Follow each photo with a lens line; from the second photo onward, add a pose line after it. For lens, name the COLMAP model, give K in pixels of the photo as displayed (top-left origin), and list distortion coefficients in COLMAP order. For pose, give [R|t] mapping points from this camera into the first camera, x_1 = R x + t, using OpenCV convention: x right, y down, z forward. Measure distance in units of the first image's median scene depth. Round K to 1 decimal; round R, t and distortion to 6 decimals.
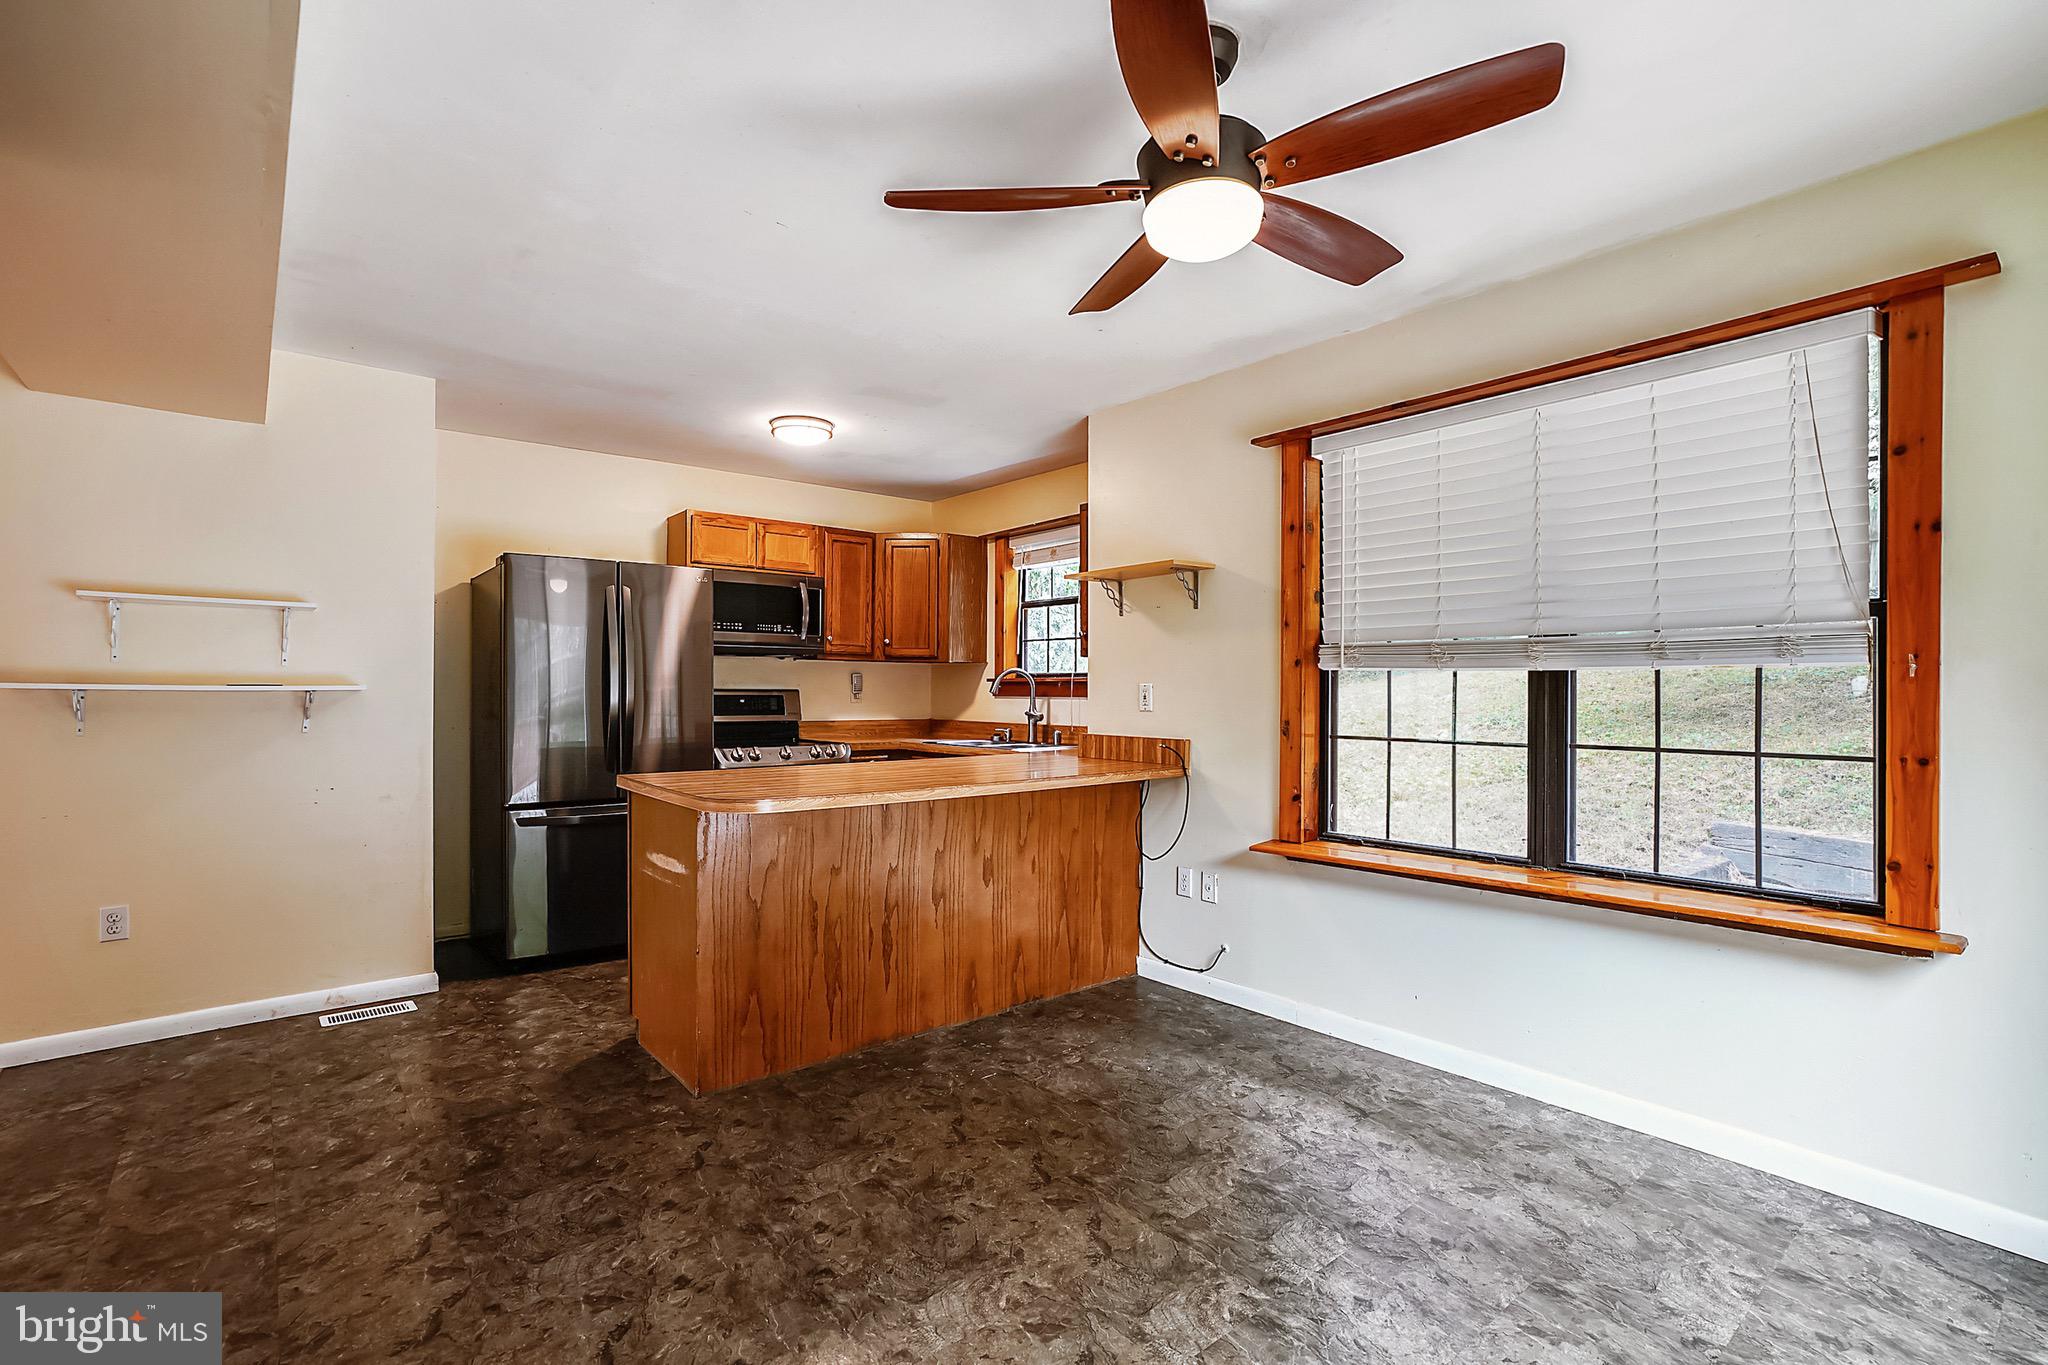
lens RADIAL K [[936.1, 0, 1014.1], [0, 936.1, 687.0], [0, 0, 1]] dist [-0.002277, 0.000297]
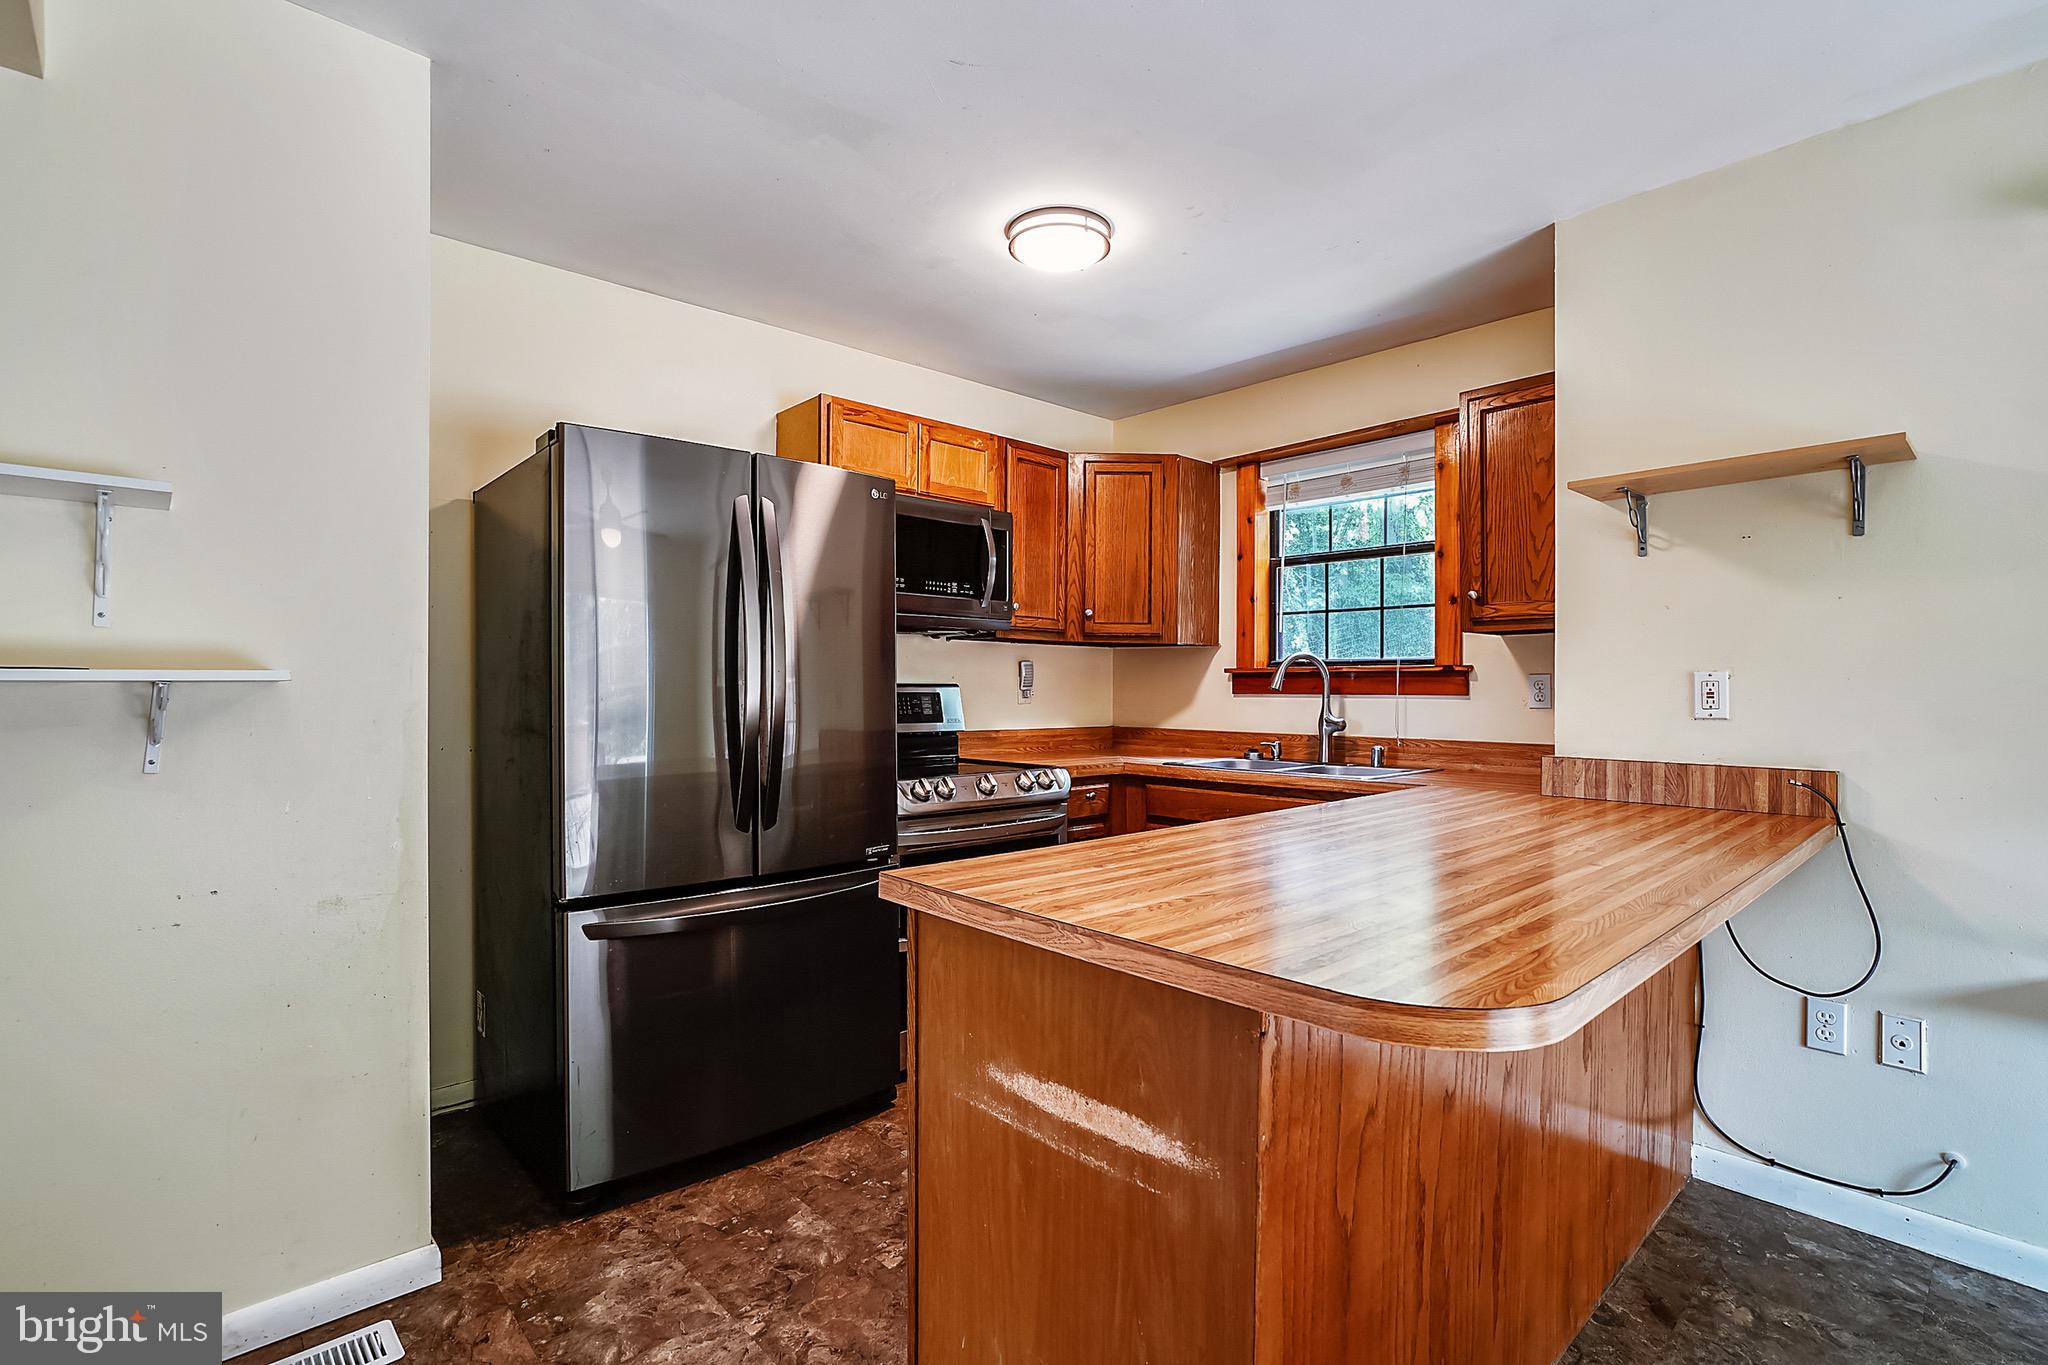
lens RADIAL K [[948.7, 0, 1024.0], [0, 948.7, 682.5], [0, 0, 1]] dist [-0.039038, 0.024976]
pose [[0.997982, 0.000046, 0.063492, -0.242790], [0.000161, 0.999995, -0.003255, 0.004048], [-0.063491, 0.003259, 0.997977, 0.347181]]
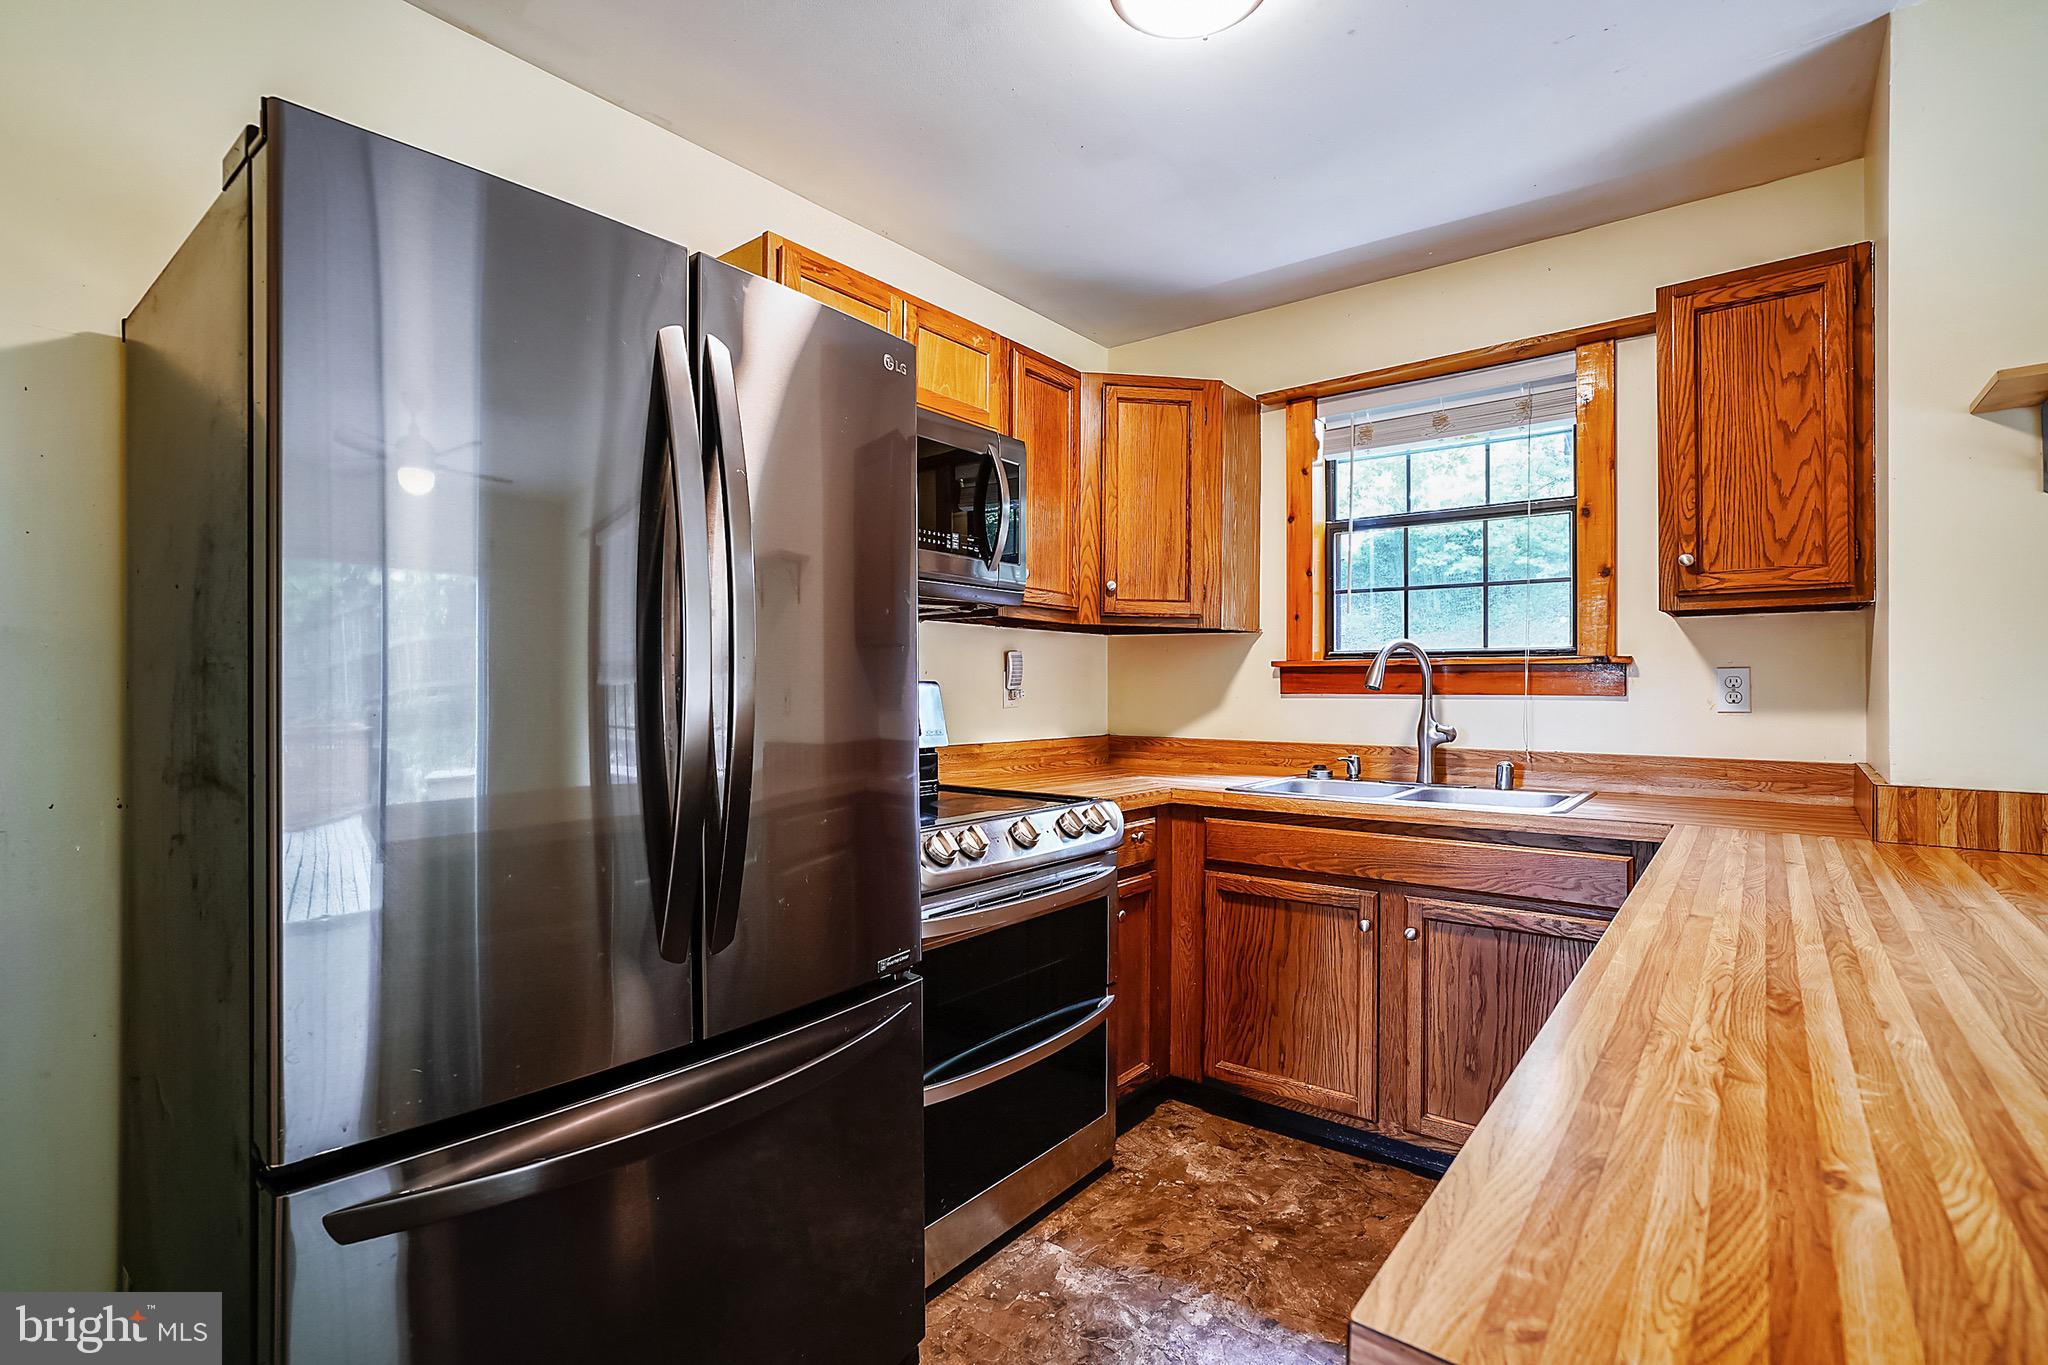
lens RADIAL K [[948.5, 0, 1029.0], [0, 948.5, 670.7], [0, 0, 1]] dist [-0.002430, -0.000301]
pose [[0.974683, 0.001887, 0.223584, -0.314783], [0.001034, 0.999916, -0.012945, 0.003813], [-0.223589, 0.012848, 0.974599, 0.553018]]
